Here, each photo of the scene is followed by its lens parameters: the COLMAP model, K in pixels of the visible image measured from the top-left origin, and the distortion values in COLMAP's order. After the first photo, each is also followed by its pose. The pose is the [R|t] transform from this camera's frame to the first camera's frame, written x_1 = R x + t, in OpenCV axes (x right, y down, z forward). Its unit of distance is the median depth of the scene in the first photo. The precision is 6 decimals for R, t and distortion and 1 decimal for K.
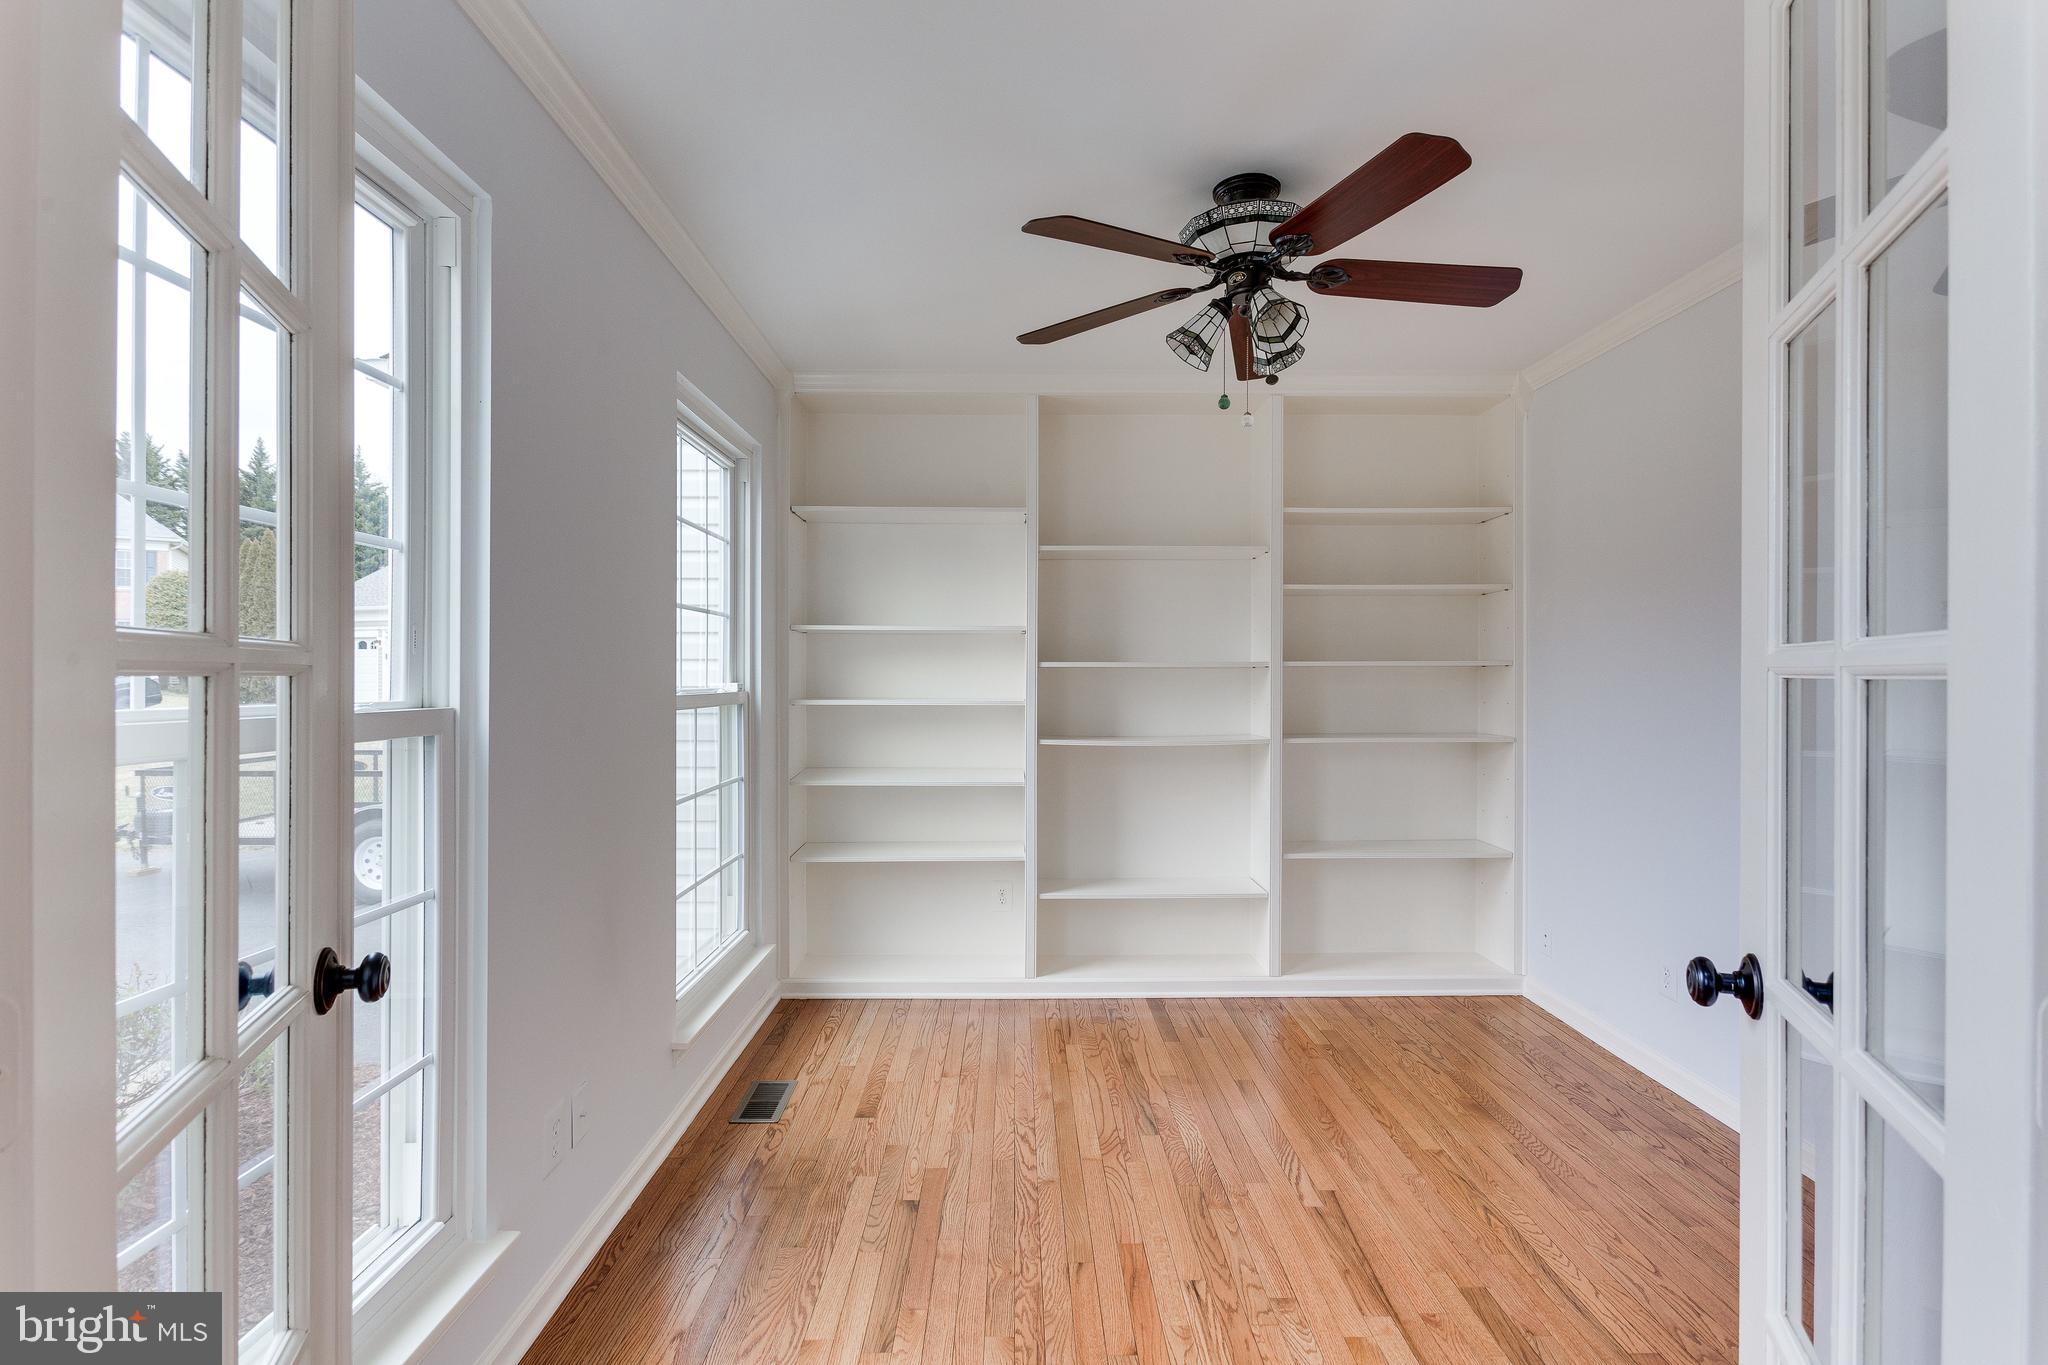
lens RADIAL K [[1008.6, 0, 1016.8], [0, 1008.6, 674.7], [0, 0, 1]] dist [0.013975, -0.006033]
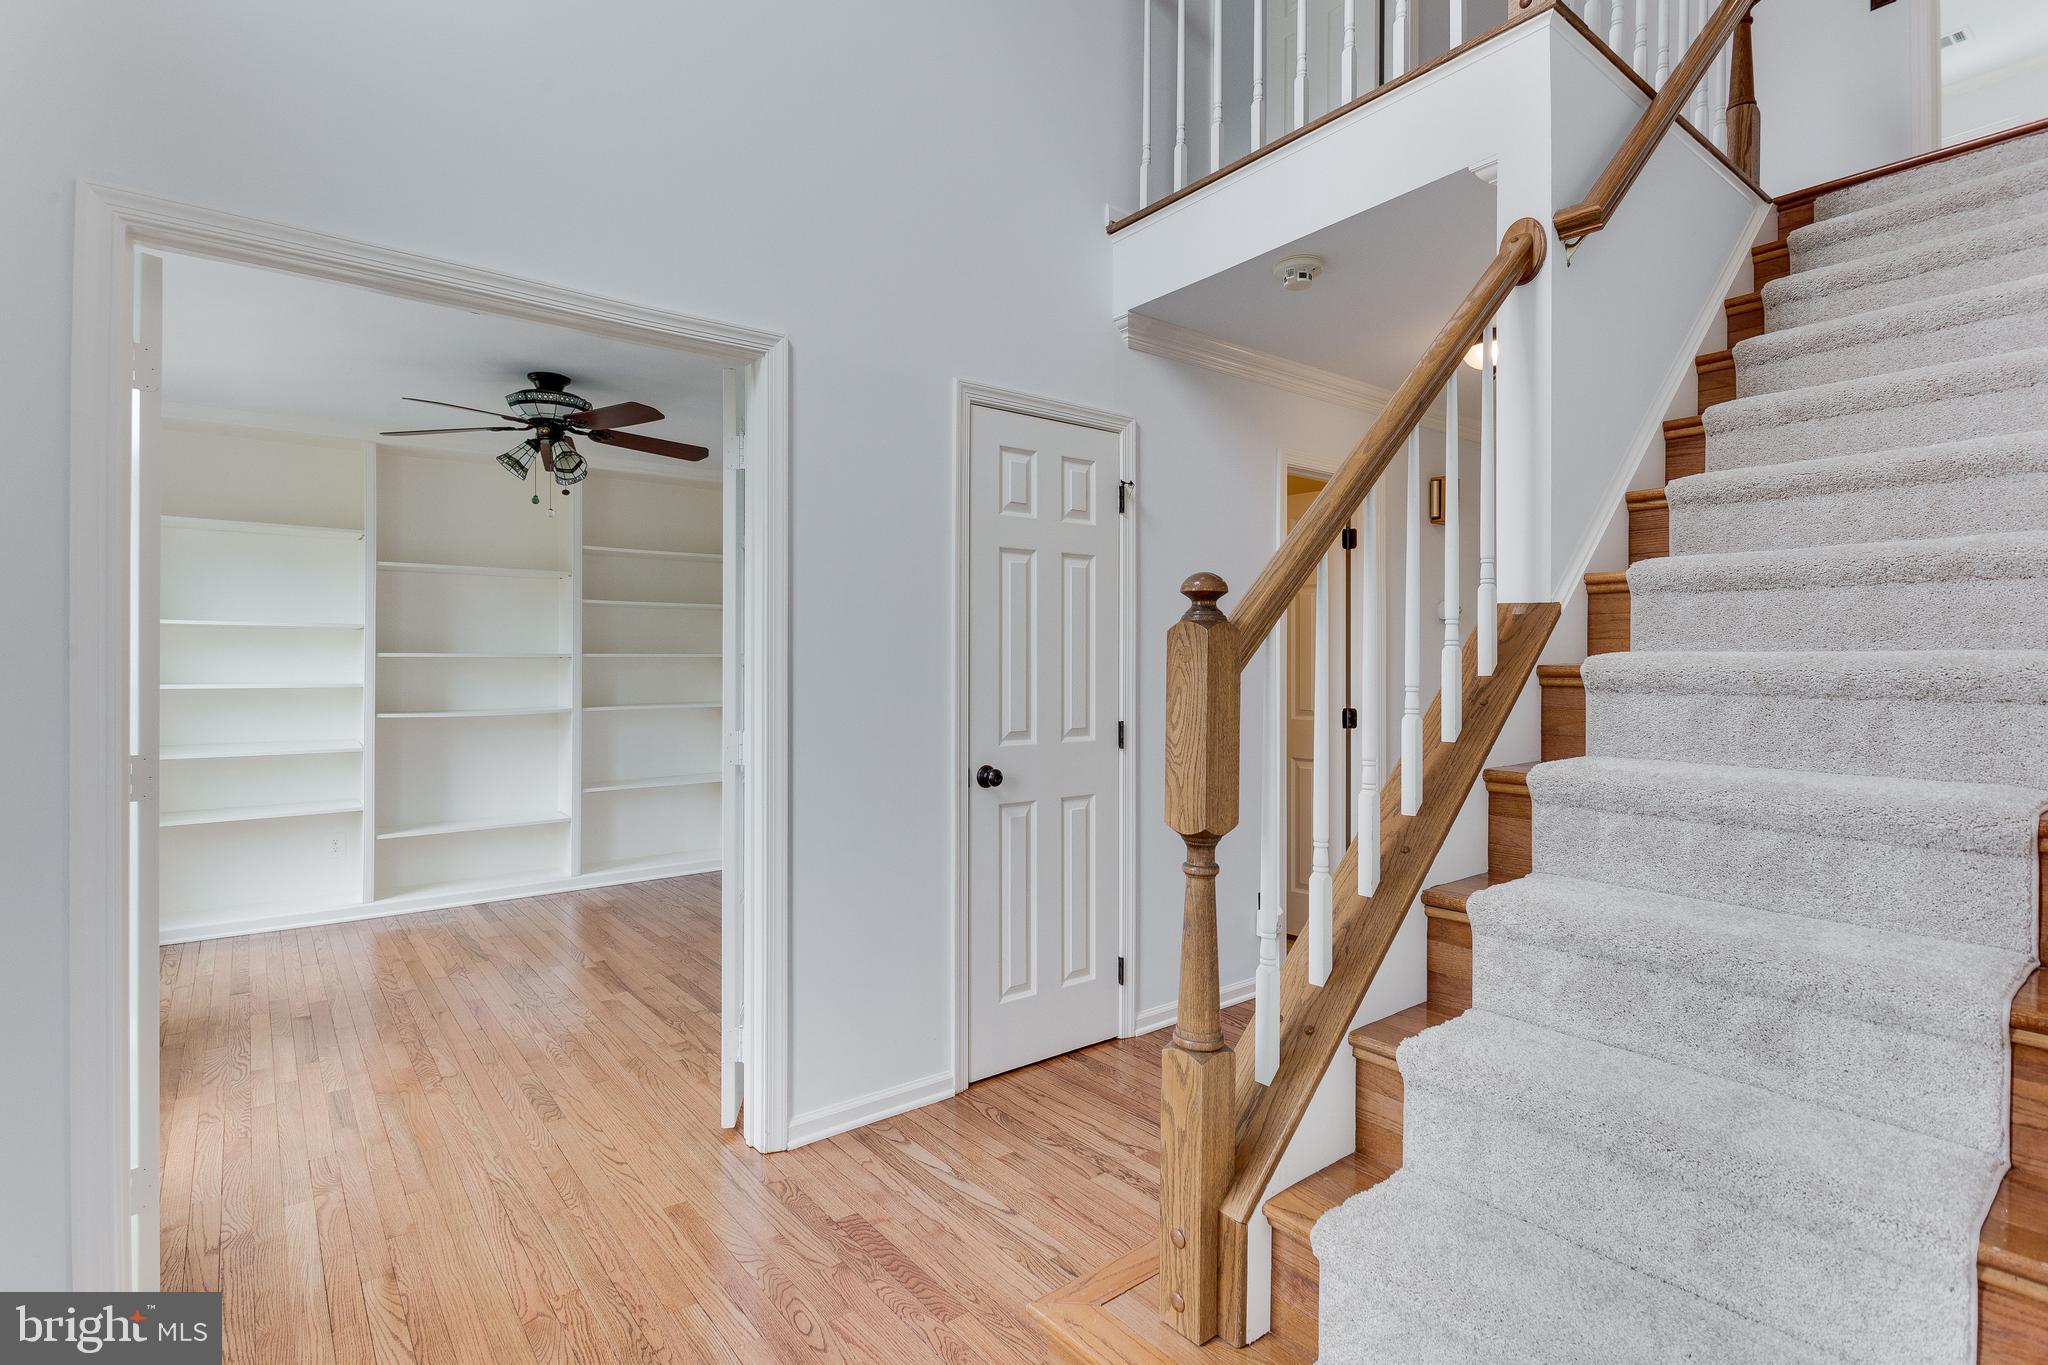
lens RADIAL K [[1008.6, 0, 1031.7], [0, 1008.6, 660.9], [0, 0, 1]] dist [0.013975, -0.006033]
pose [[0.793290, 0.000404, 0.608843, -0.101205], [-0.000306, 1.000000, -0.000265, -0.002436], [-0.608843, 0.000024, 0.793290, -0.515659]]
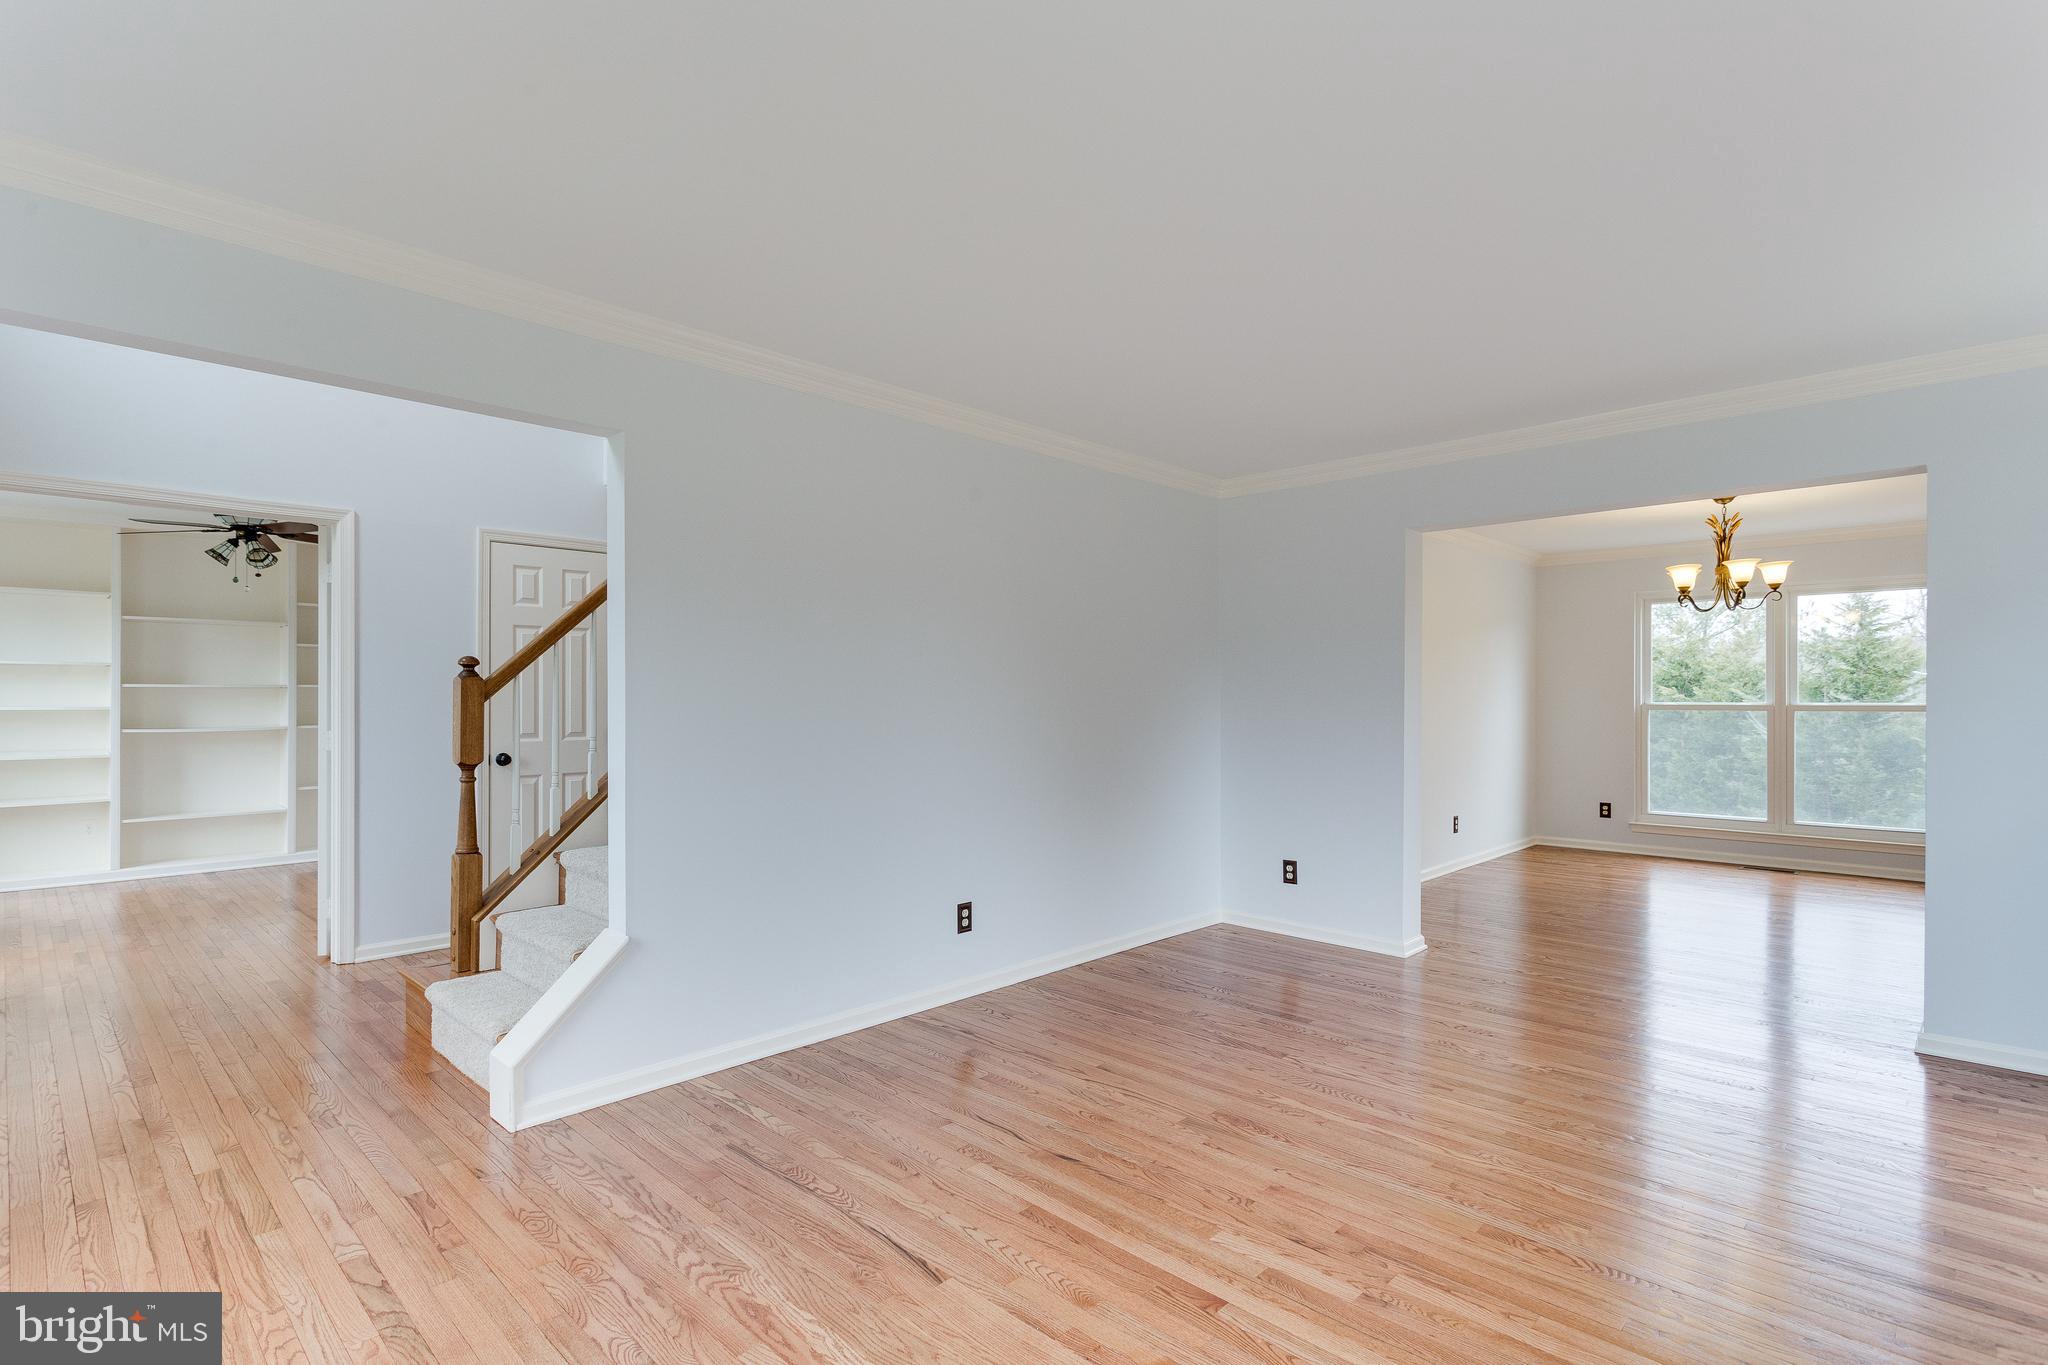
lens RADIAL K [[1008.6, 0, 1014.7], [0, 1008.6, 699.5], [0, 0, 1]] dist [0.013975, -0.006033]
pose [[0.712121, -0.002397, 0.702053, -0.108885], [-0.004029, 0.999964, 0.007501, -0.005197], [-0.702046, -0.008170, 0.712085, -1.284439]]
